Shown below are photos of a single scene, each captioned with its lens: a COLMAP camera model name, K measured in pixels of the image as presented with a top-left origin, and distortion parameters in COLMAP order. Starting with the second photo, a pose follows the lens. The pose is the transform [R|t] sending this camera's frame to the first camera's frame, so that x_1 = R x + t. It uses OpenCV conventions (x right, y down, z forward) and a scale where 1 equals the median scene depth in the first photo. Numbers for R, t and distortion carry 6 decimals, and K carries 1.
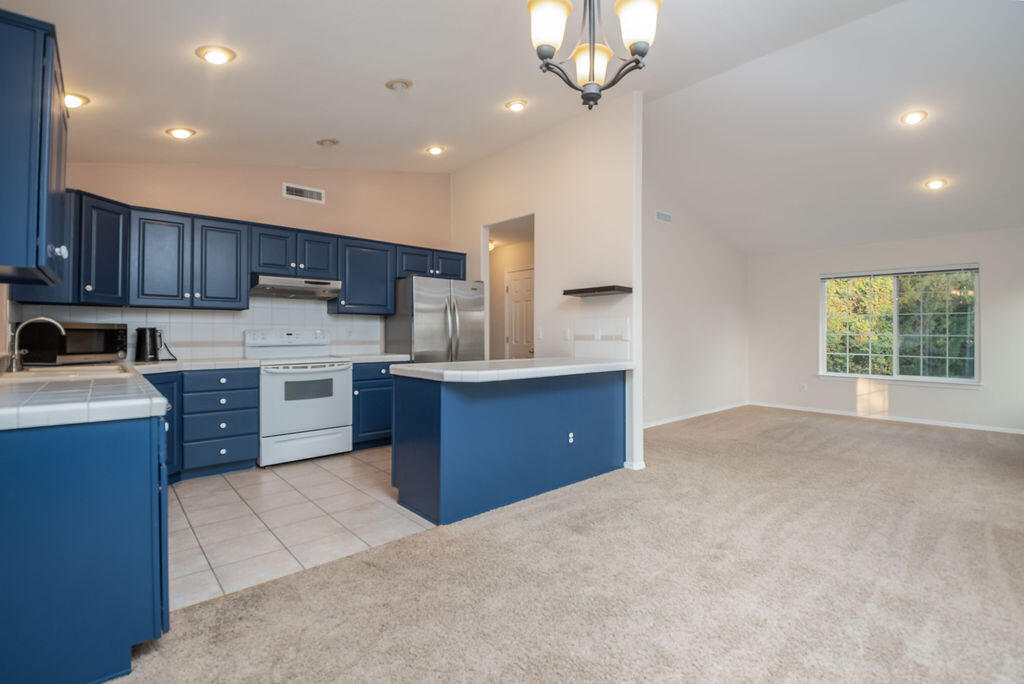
lens RADIAL K [[470.2, 0, 541.8], [0, 470.2, 327.1], [0, 0, 1]] dist [-0.000406, 0.000090]
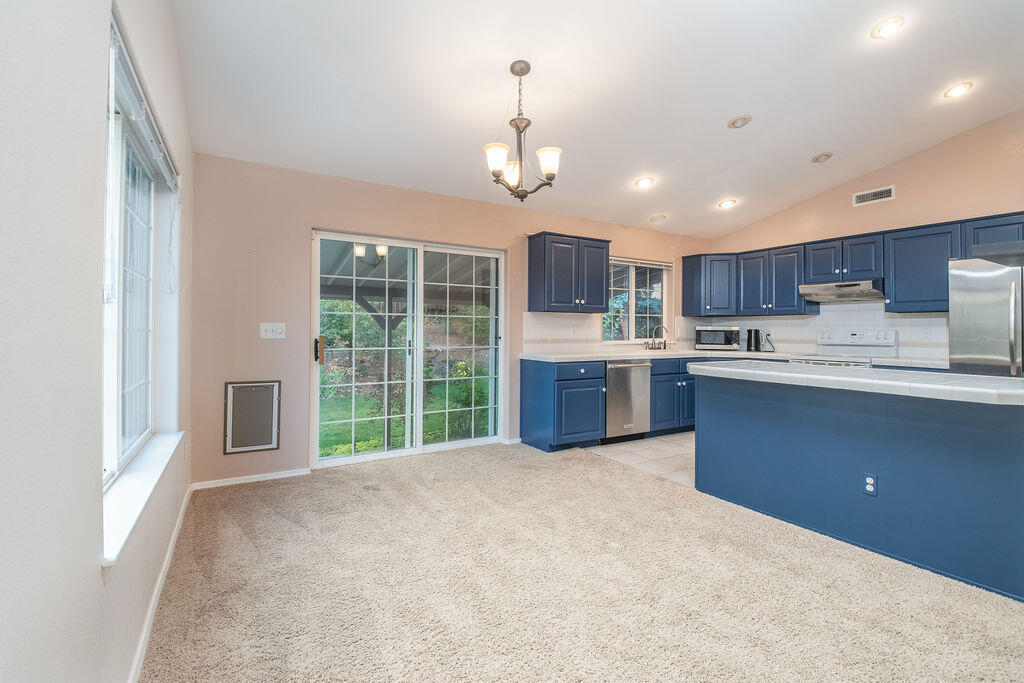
lens RADIAL K [[470.2, 0, 541.8], [0, 470.2, 326.6], [0, 0, 1]] dist [-0.000406, 0.000090]
pose [[-0.189629, -0.011313, -0.981791, 0.747559], [0.005357, 0.999907, -0.012556, 0.007387], [0.981841, -0.007640, -0.189551, 0.585285]]
